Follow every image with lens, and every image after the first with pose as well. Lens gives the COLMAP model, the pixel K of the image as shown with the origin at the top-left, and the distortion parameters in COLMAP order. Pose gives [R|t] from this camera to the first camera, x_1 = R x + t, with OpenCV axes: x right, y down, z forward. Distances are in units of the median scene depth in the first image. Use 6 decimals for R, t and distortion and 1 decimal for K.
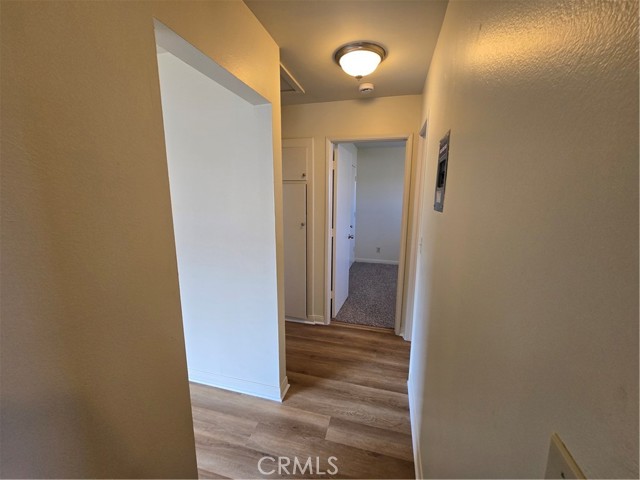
lens RADIAL K [[262.3, 0, 318.2], [0, 262.3, 239.8], [0, 0, 1]] dist [0.000217, -0.000446]
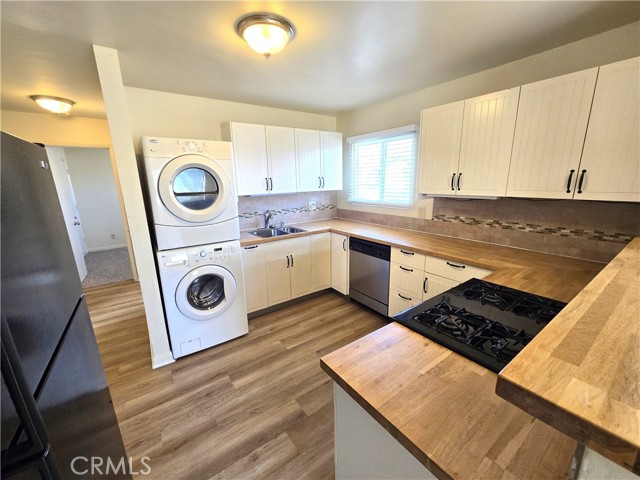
lens RADIAL K [[262.3, 0, 318.2], [0, 262.3, 239.8], [0, 0, 1]] dist [0.000217, -0.000446]
pose [[0.631118, -0.195084, 0.750755, -0.125532], [0.163107, 0.979595, 0.117433, 0.135070], [-0.758344, 0.048340, 0.650059, -0.811327]]
